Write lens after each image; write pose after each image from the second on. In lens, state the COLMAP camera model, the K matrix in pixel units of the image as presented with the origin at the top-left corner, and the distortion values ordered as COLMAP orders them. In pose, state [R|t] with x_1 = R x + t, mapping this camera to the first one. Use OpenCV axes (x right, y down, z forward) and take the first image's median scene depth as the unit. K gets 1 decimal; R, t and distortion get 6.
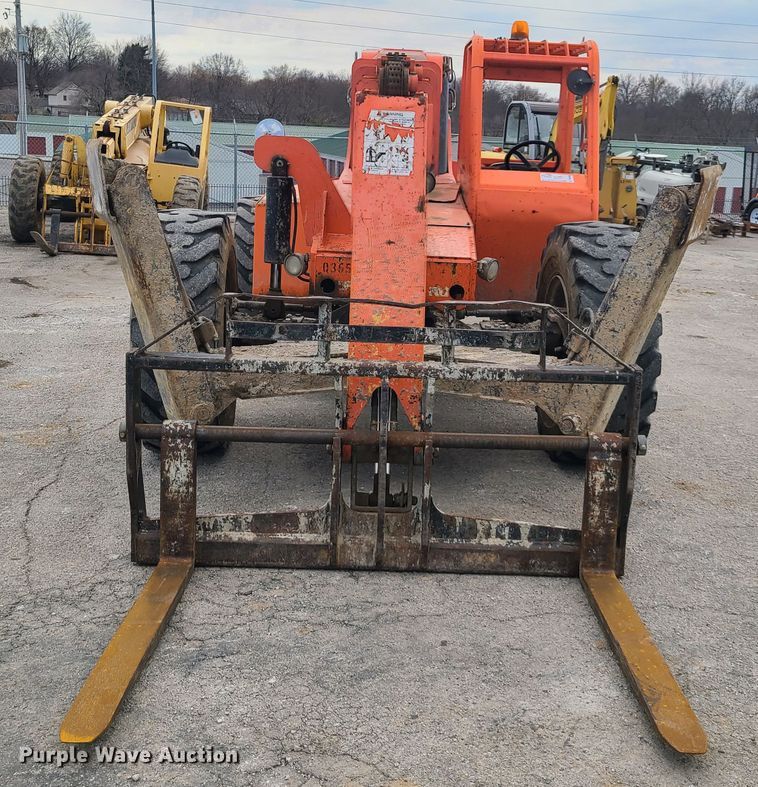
lens RADIAL K [[1028.9, 0, 417.3], [0, 1028.9, 361.7], [0, 0, 1]] dist [0.050726, 0.000000]
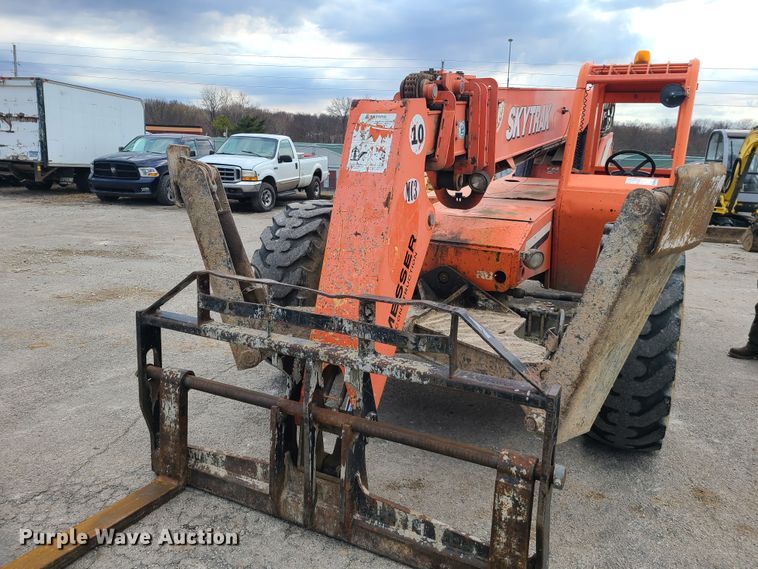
lens RADIAL K [[572.3, 0, 393.3], [0, 572.3, 287.1], [0, 0, 1]] dist [0.053709, -0.028791]
pose [[0.891795, 0.093233, -0.442730, 0.288387], [-0.093995, 0.995366, 0.020276, -0.076564], [0.442569, 0.023532, 0.896426, 0.480840]]
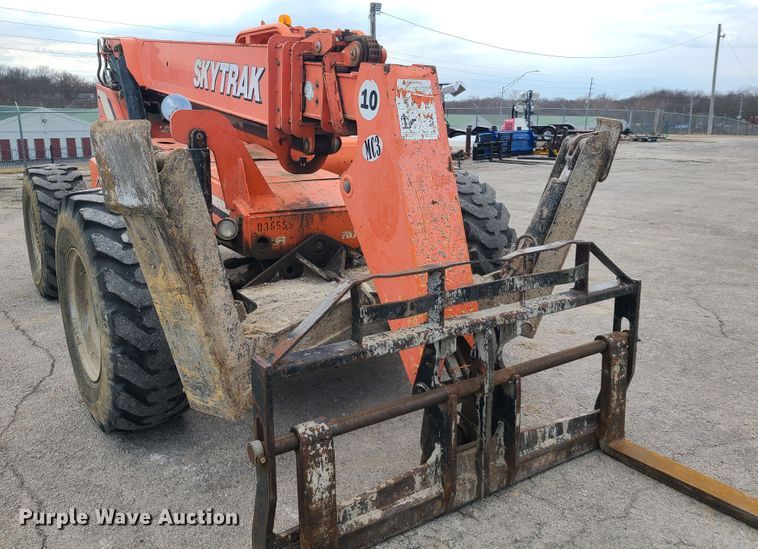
lens RADIAL K [[610.0, 0, 368.1], [0, 610.0, 260.7], [0, 0, 1]] dist [0.046553, -0.008752]
pose [[0.853917, -0.161757, 0.494632, -0.420107], [0.145049, 0.986780, 0.072294, -0.113653], [-0.499787, 0.010012, 0.866091, 0.489094]]
